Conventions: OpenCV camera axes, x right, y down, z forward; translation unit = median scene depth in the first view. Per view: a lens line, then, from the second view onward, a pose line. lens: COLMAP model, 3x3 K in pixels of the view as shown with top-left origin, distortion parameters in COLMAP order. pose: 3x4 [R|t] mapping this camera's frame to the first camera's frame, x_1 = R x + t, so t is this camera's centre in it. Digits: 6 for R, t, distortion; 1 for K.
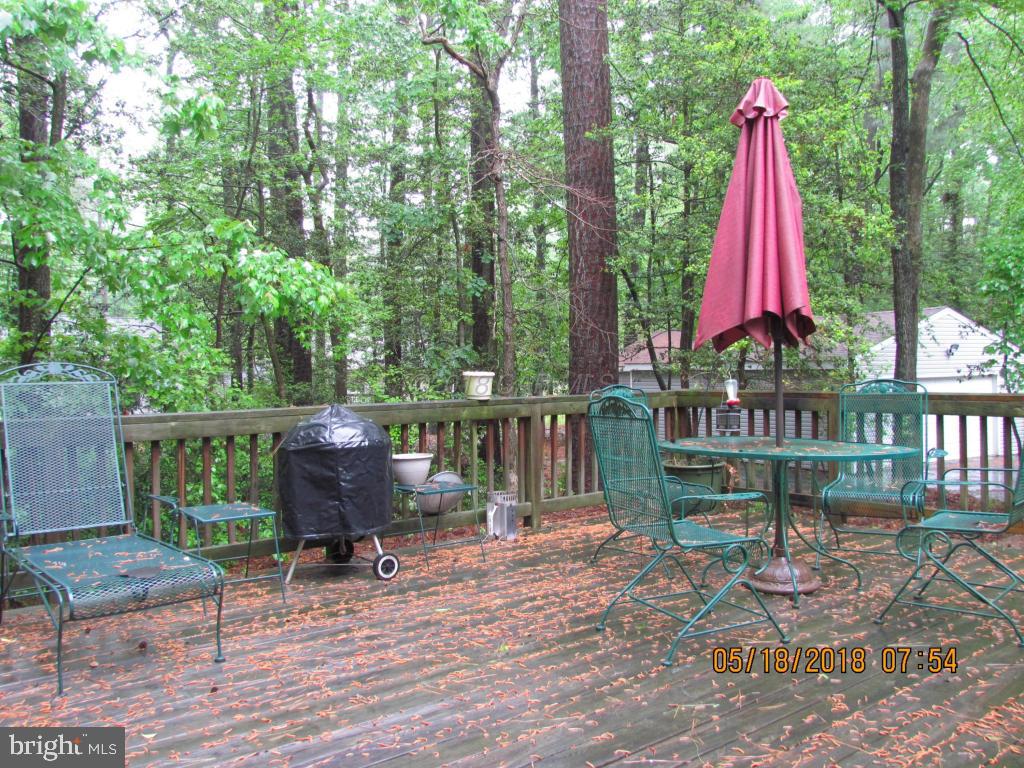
lens RADIAL K [[900.3, 0, 511.3], [0, 900.3, 381.4], [0, 0, 1]] dist [-0.052204, 0.027153]
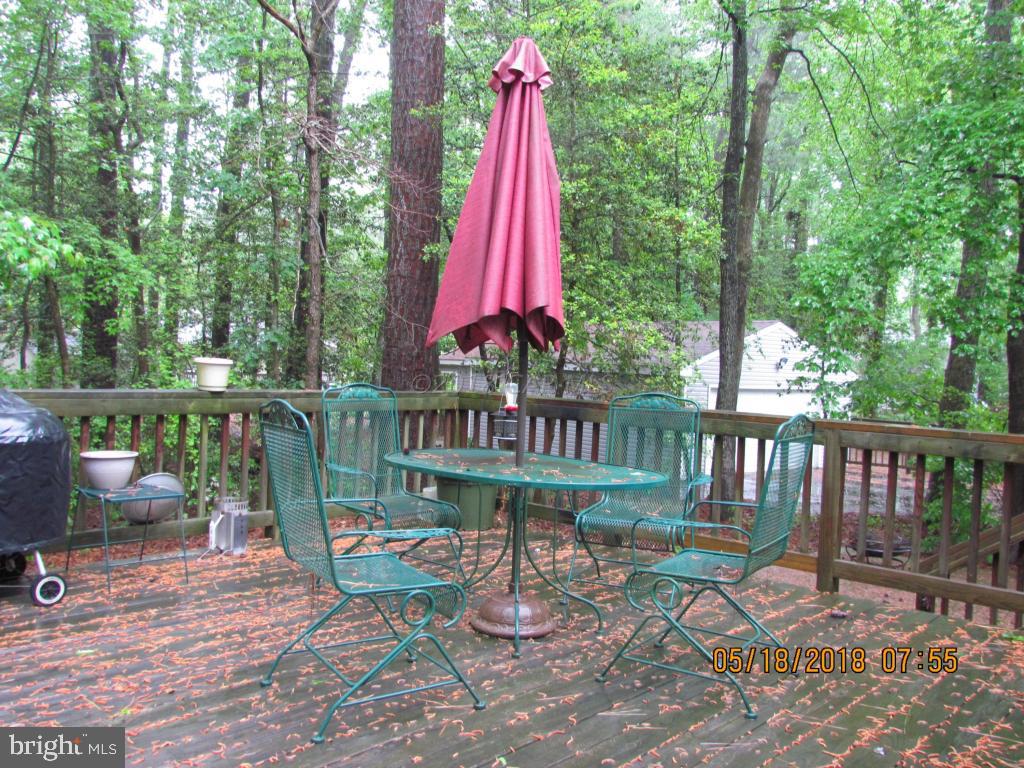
lens RADIAL K [[900.3, 0, 513.1], [0, 900.3, 386.6], [0, 0, 1]] dist [-0.052204, 0.027153]
pose [[0.985932, 0.054443, 0.158033, 0.124825], [-0.056985, 0.998308, 0.011597, -0.011249], [-0.157135, -0.020439, 0.987366, 0.118375]]
